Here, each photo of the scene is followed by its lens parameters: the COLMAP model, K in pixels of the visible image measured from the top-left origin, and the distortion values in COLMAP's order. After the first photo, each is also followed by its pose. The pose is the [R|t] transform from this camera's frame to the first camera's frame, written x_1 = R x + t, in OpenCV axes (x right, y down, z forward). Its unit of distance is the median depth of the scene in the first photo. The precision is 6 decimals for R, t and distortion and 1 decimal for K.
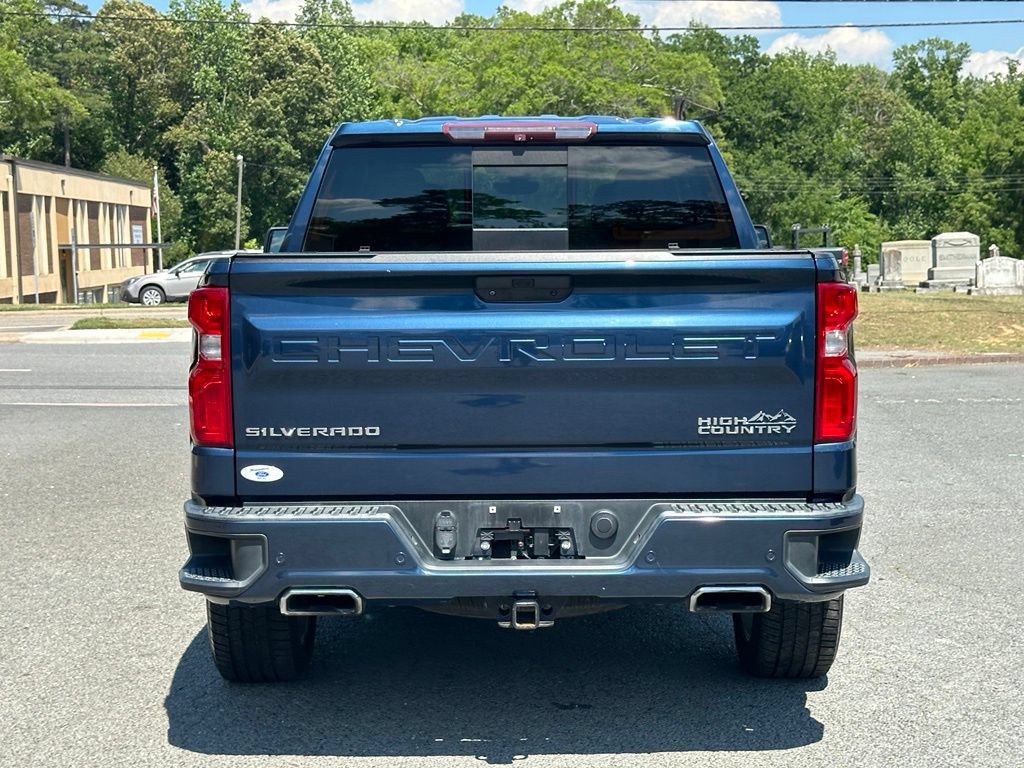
lens RADIAL K [[1826.9, 0, 512.0], [0, 1826.9, 384.0], [0, 0, 1]] dist [0.179891, 0.013436]
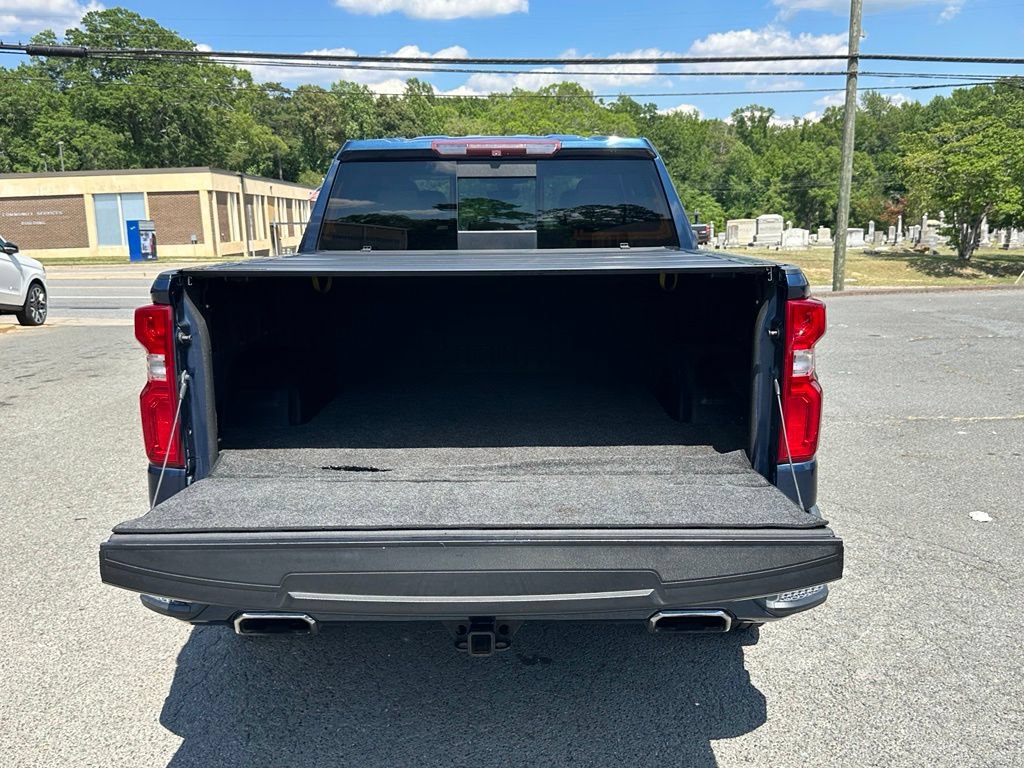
lens RADIAL K [[960.3, 0, 504.2], [0, 960.3, 389.5], [0, 0, 1]] dist [0.197291, -0.365995]
pose [[0.999829, 0.000850, -0.018463, 0.002522], [0.000934, 0.995344, 0.096386, -0.004997], [0.018459, -0.096387, 0.995173, 0.042379]]
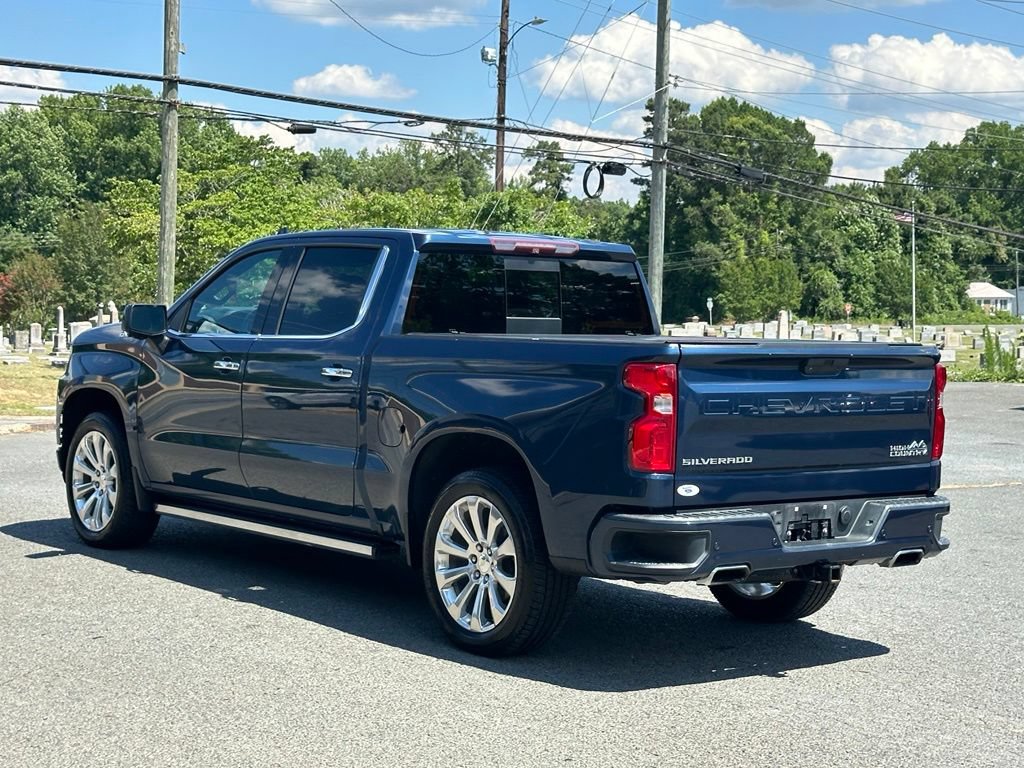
lens RADIAL K [[1826.9, 0, 512.0], [0, 1826.9, 384.0], [0, 0, 1]] dist [0.179891, 0.013436]
pose [[0.790379, -0.001550, 0.612616, -0.100134], [0.022034, 0.999422, -0.025899, -0.000148], [-0.612221, 0.033969, 0.789956, -0.006761]]
